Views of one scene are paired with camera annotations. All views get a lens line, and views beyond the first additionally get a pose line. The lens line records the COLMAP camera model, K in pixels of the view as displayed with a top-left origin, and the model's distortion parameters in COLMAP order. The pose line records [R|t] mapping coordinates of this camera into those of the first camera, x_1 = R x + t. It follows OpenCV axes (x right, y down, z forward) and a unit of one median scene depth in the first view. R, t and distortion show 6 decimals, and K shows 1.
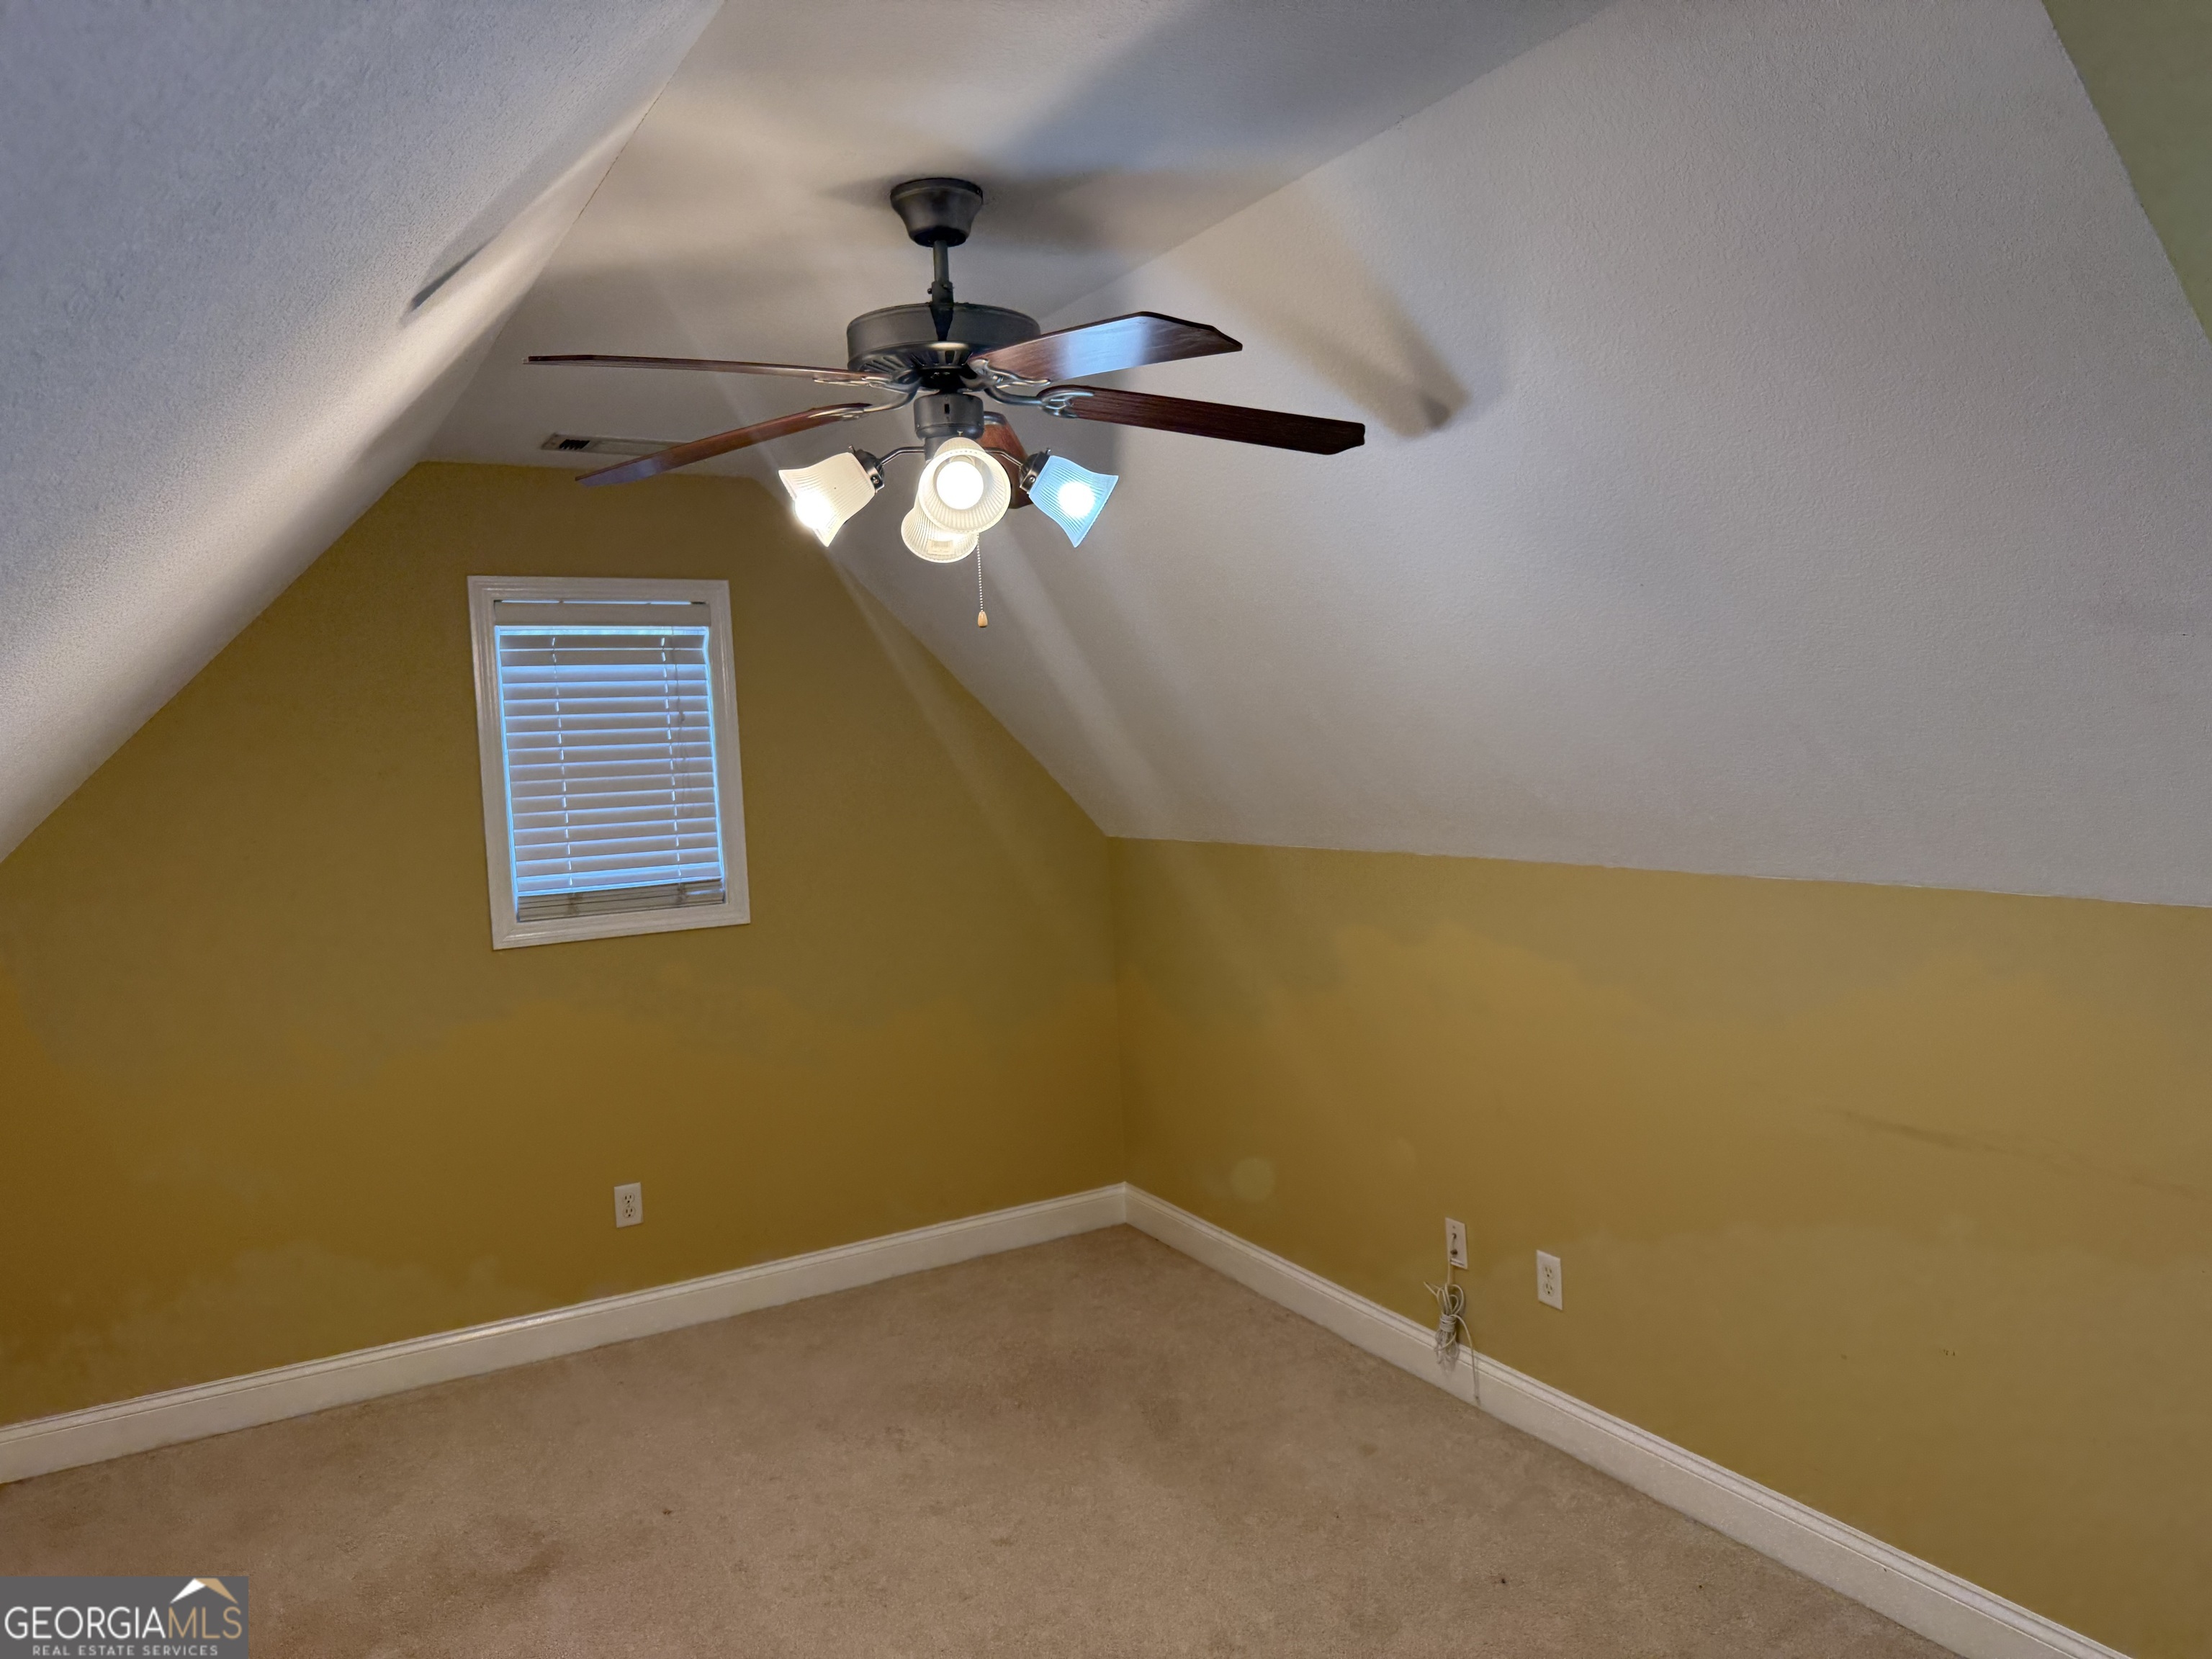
lens RADIAL K [[1579.3, 0, 1153.2], [0, 1579.3, 817.5], [0, 0, 1]] dist [0.018540, -0.037267]
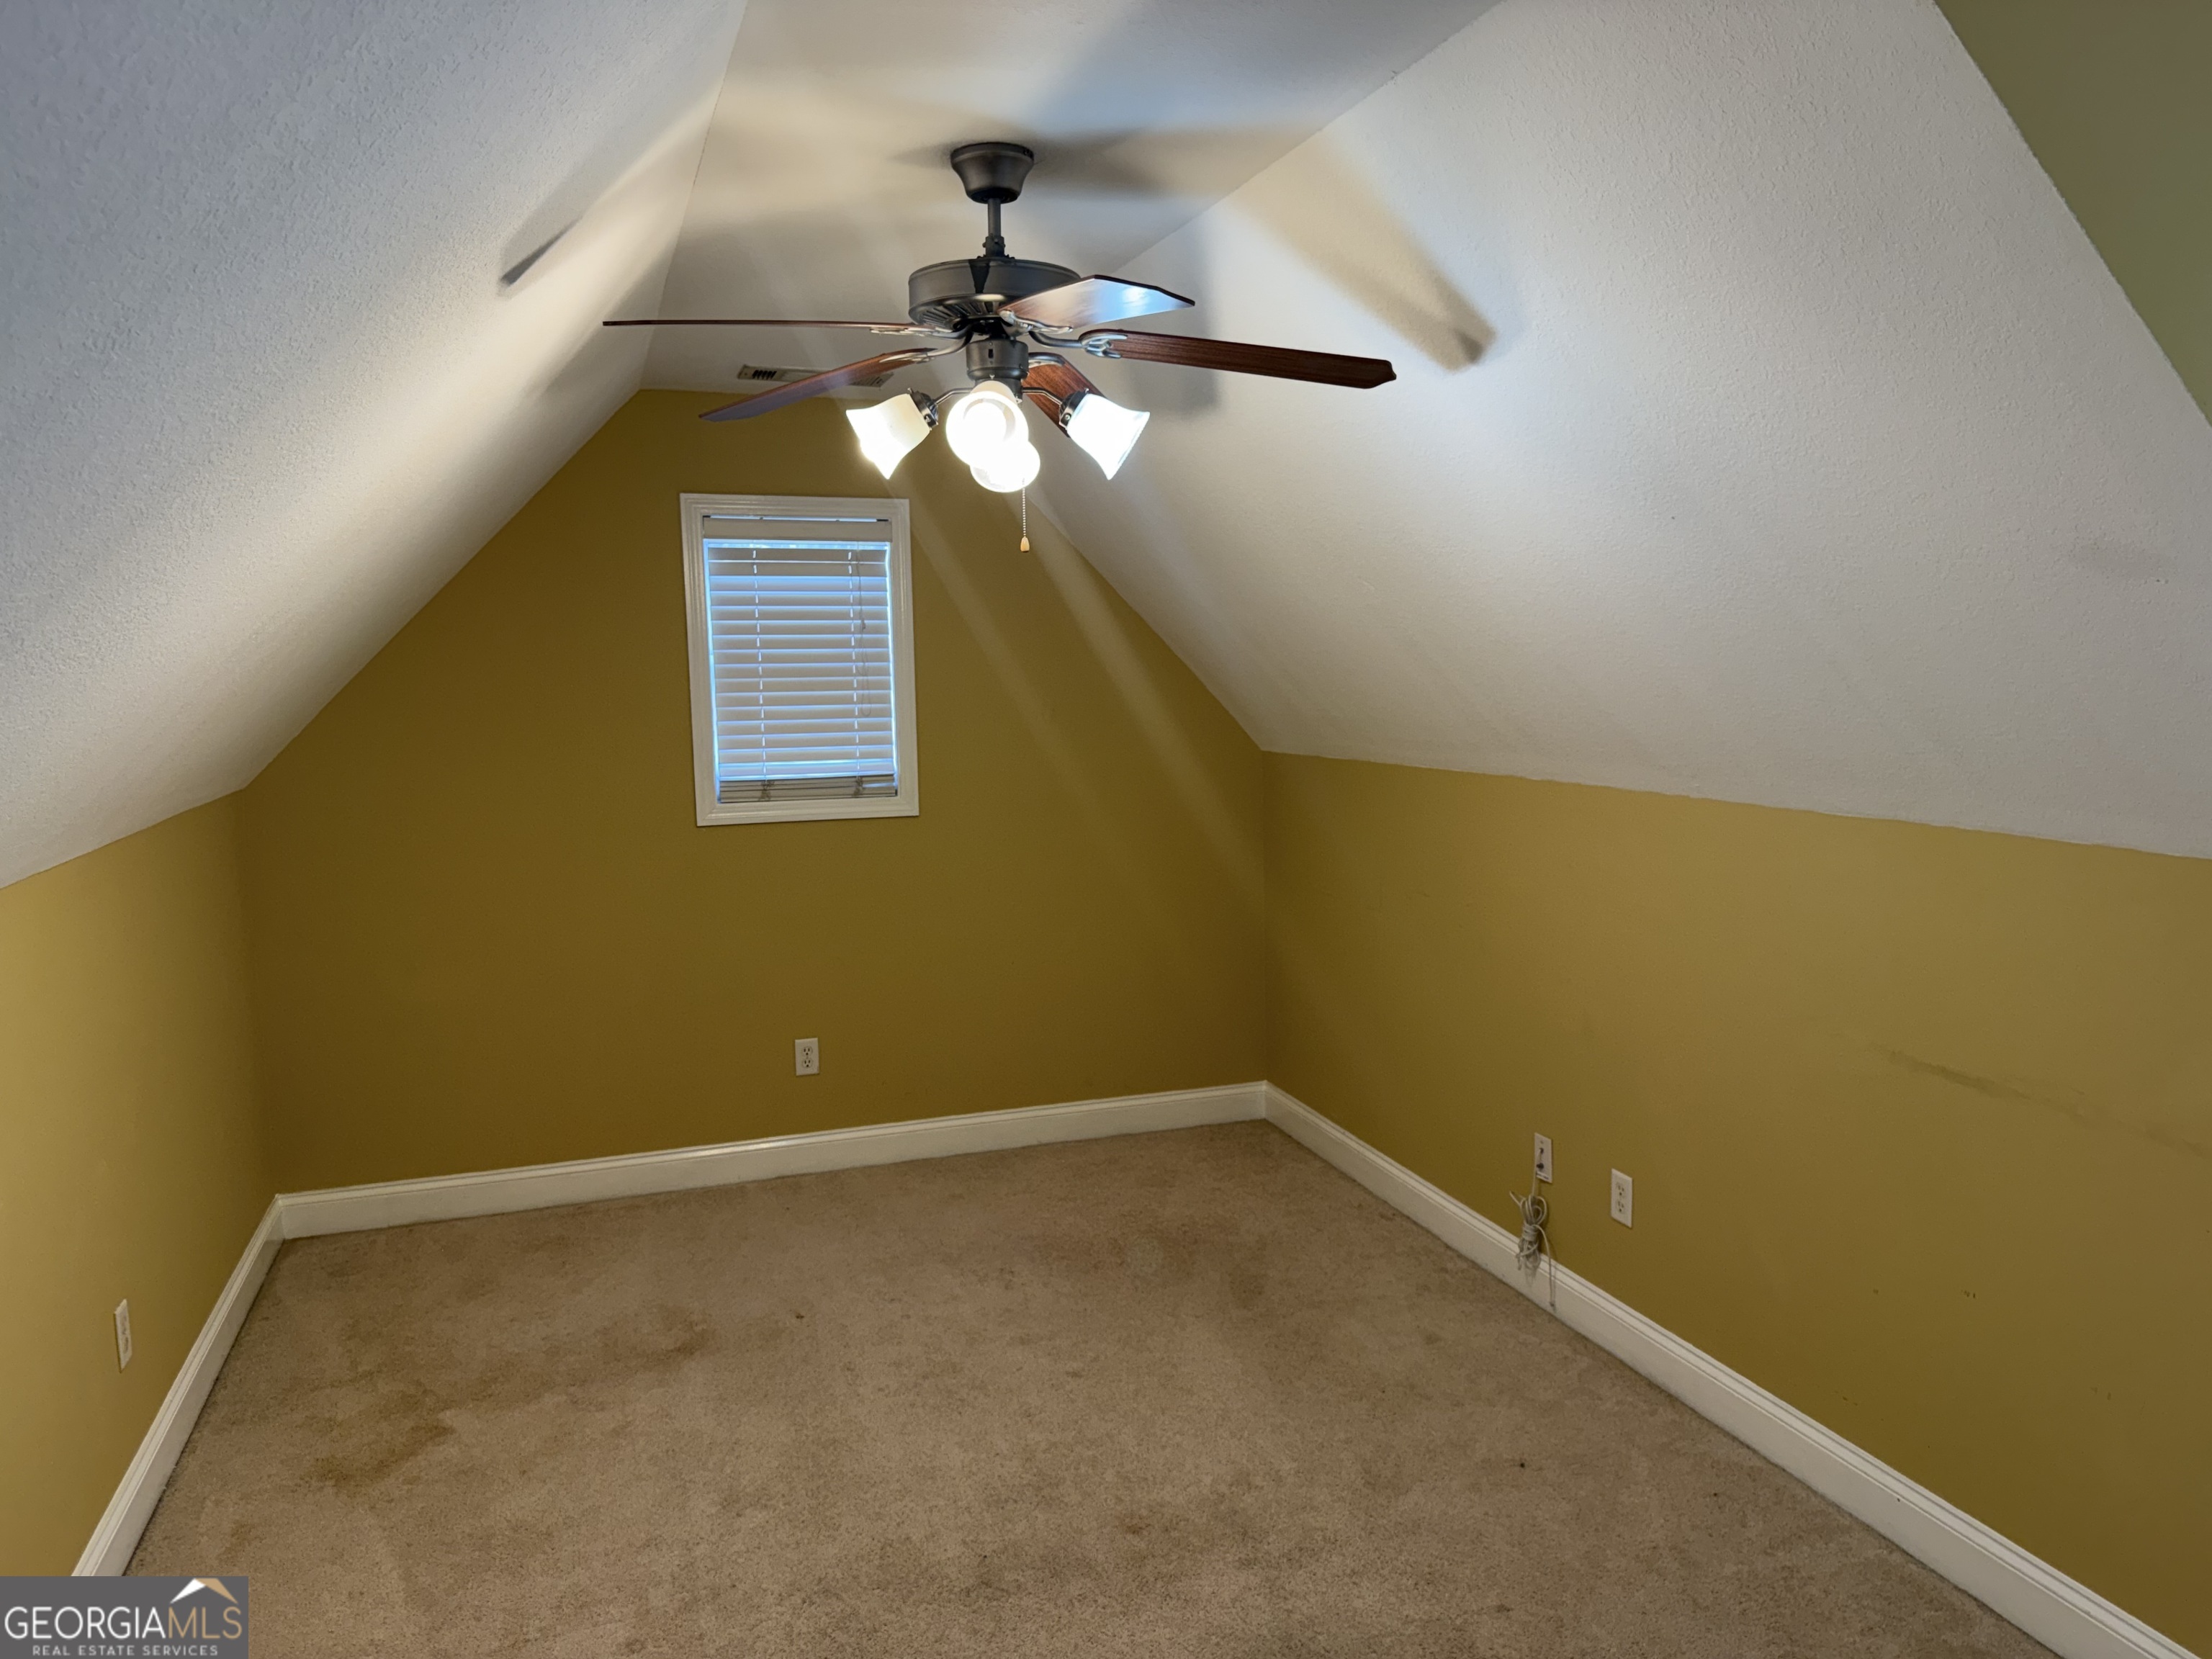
lens RADIAL K [[1579.3, 0, 1115.4], [0, 1579.3, 831.8], [0, 0, 1]] dist [0.018540, -0.037267]
pose [[0.978138, 0.051745, -0.201416, 0.126767], [-0.039133, 0.997045, 0.066105, 0.000459], [0.204241, -0.056778, 0.977273, -0.058650]]
